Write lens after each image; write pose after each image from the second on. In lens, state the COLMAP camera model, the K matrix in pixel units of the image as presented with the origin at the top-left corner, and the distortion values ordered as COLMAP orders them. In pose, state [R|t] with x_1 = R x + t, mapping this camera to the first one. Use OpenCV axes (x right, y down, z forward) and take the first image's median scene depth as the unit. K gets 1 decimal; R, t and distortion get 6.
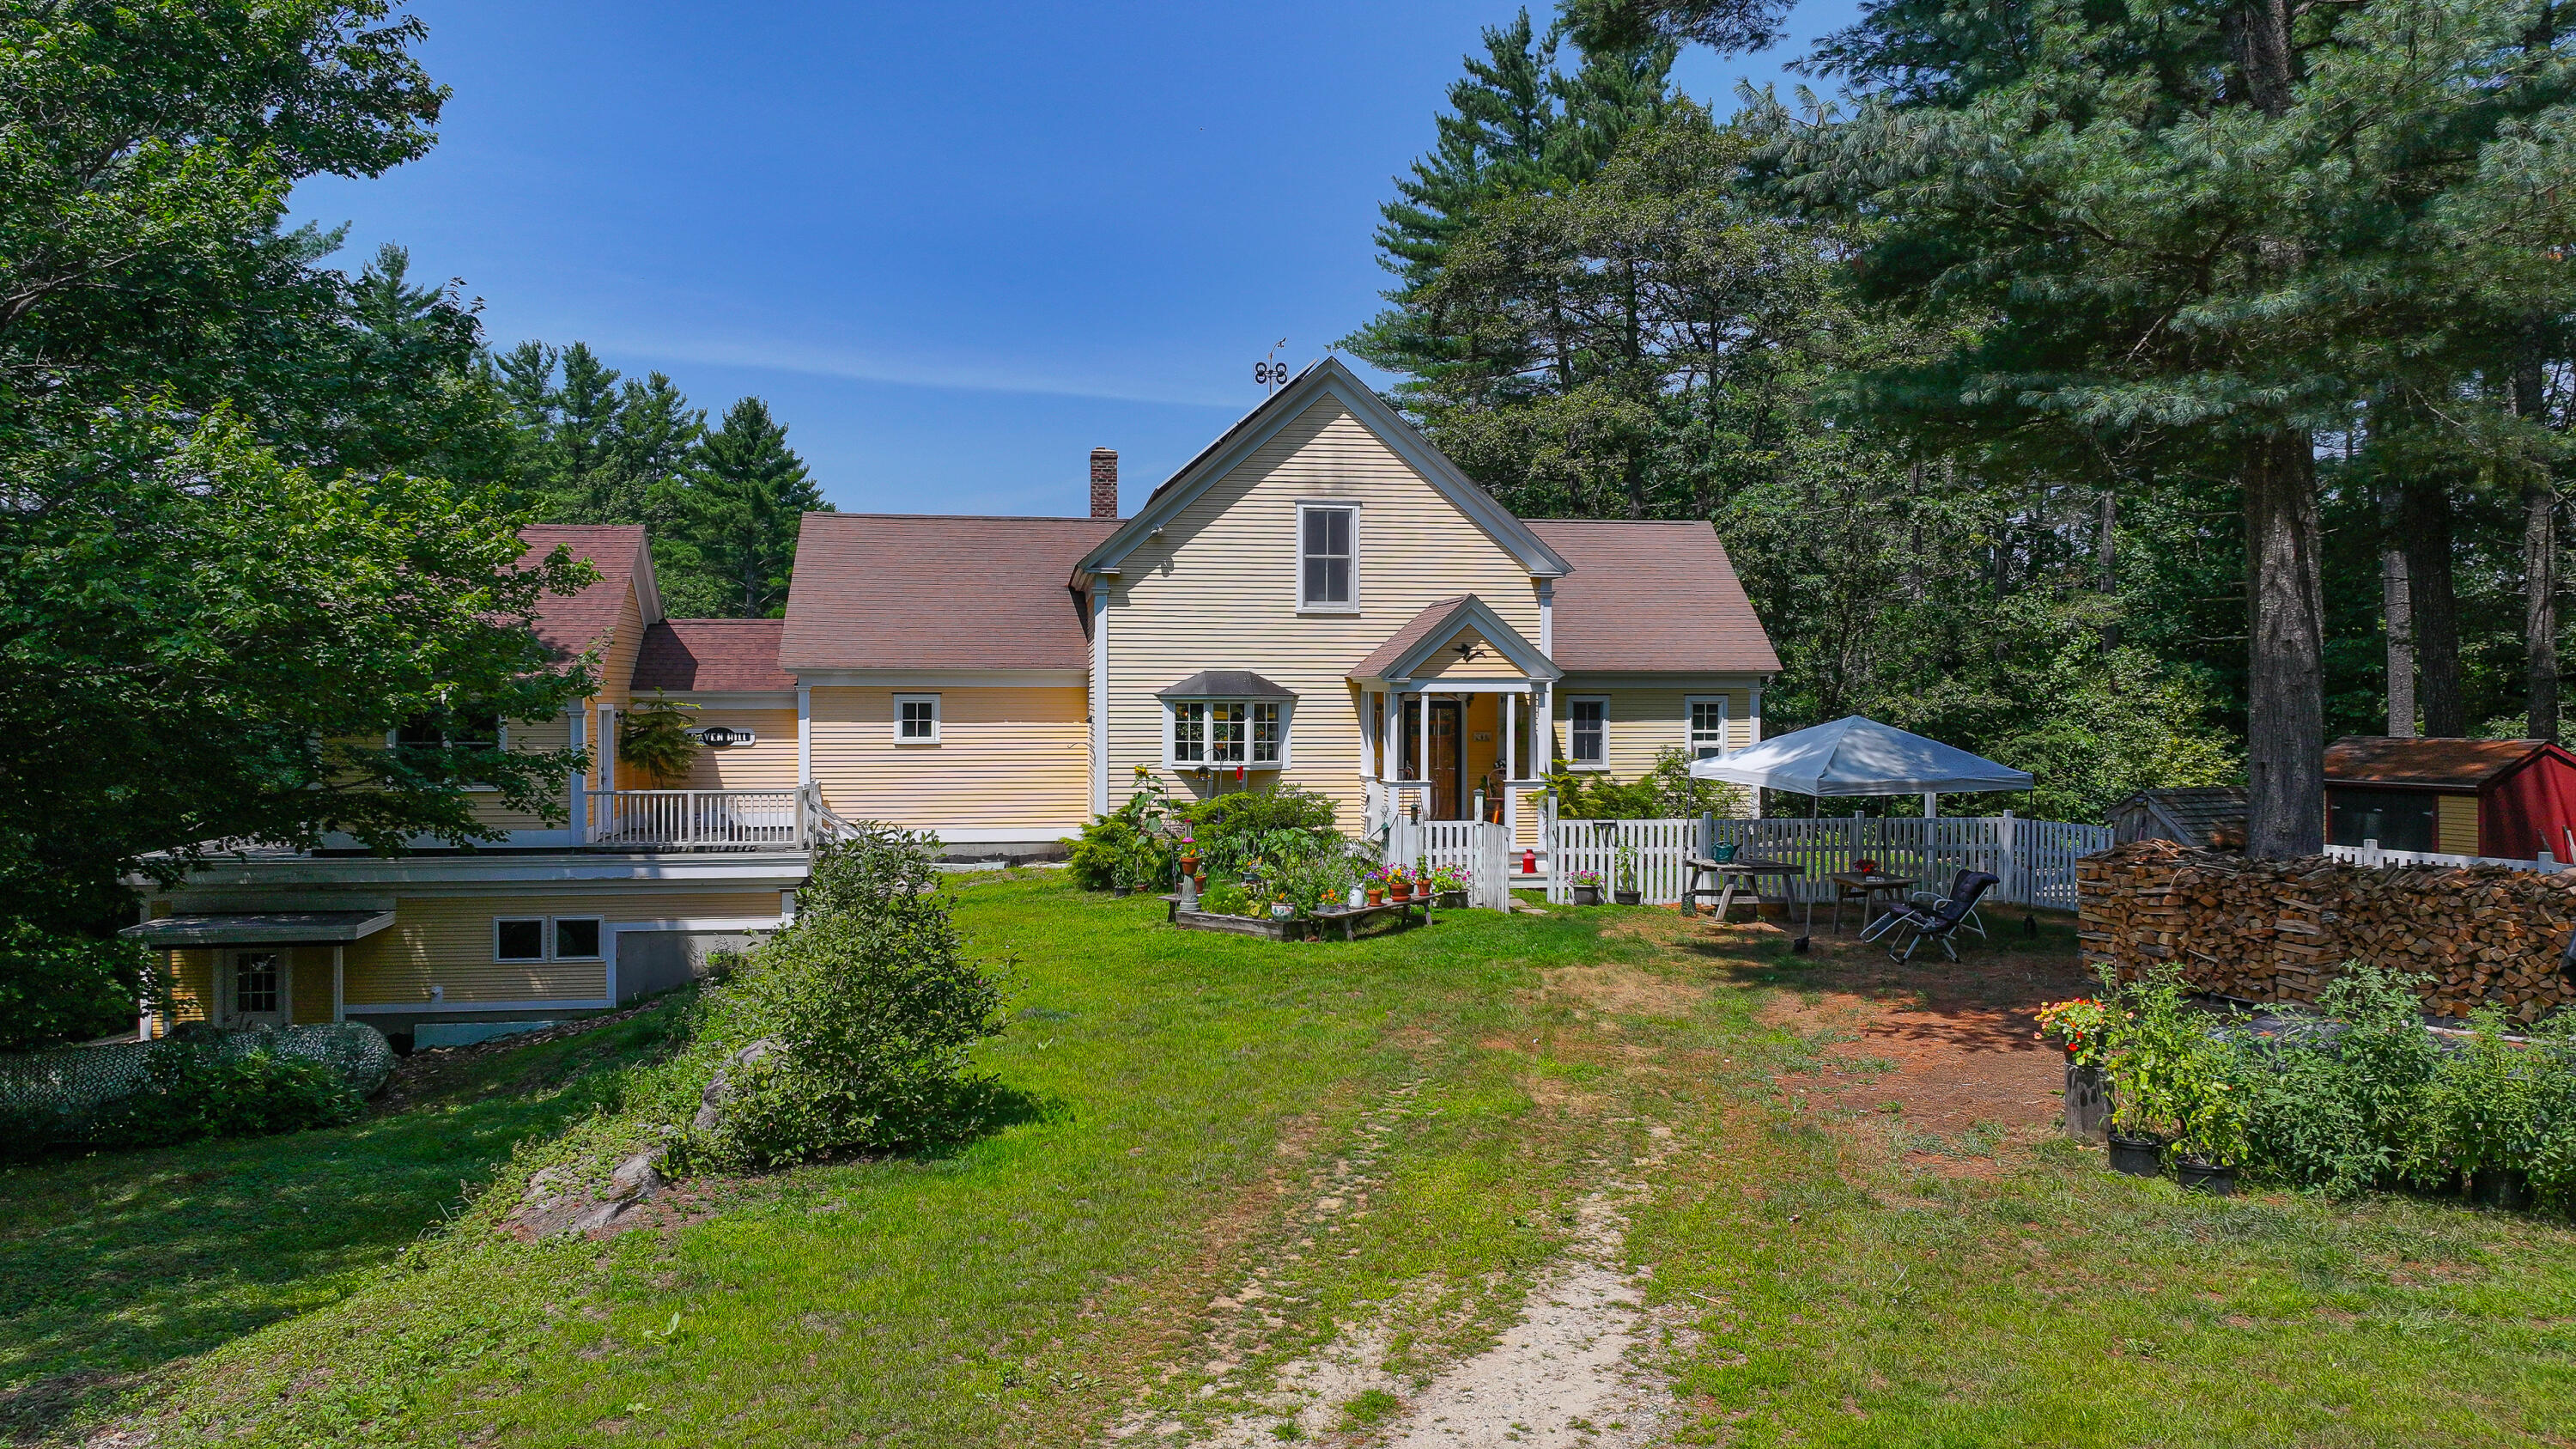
lens RADIAL K [[1680.2, 0, 1352.1], [0, 1680.2, 718.8], [0, 0, 1]] dist [0.004815, 0.011617]
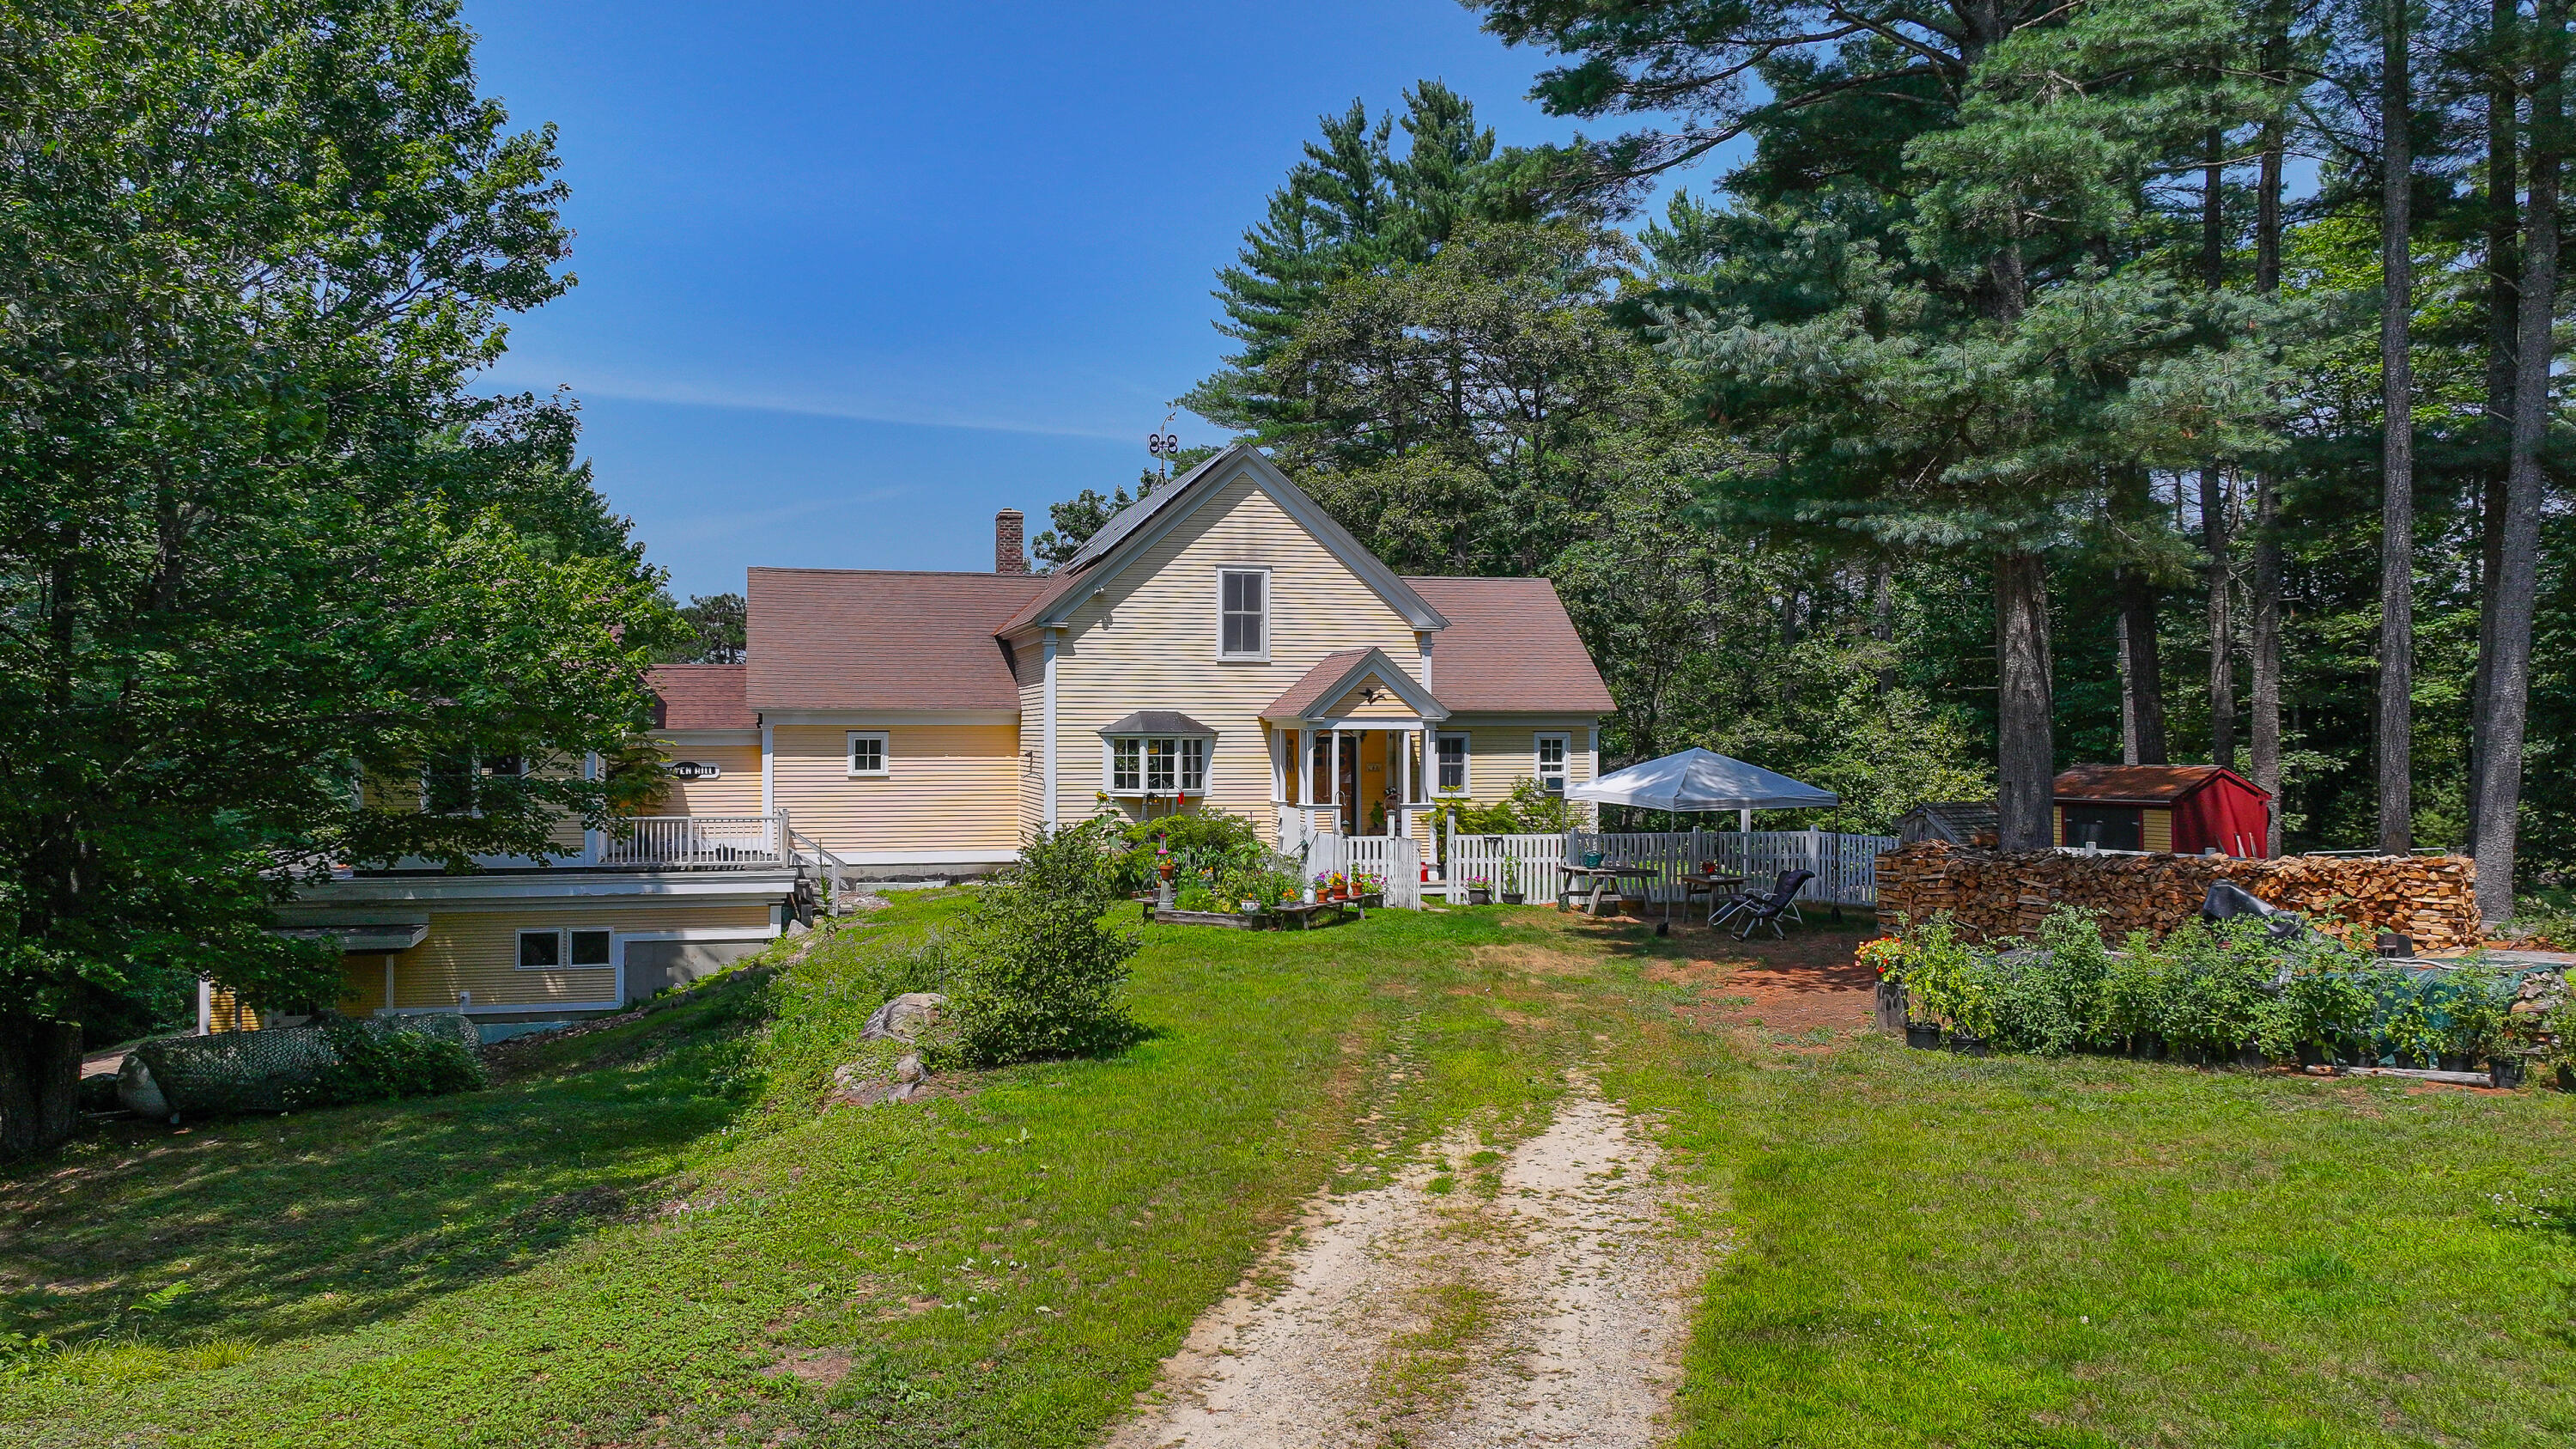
lens RADIAL K [[1680.2, 0, 1292.7], [0, 1680.2, 726.8], [0, 0, 1]] dist [0.004815, 0.011617]
pose [[0.996311, -0.001096, 0.085804, -0.088078], [0.002615, 0.999842, -0.017598, 0.003003], [-0.085771, 0.017758, 0.996157, -0.177734]]
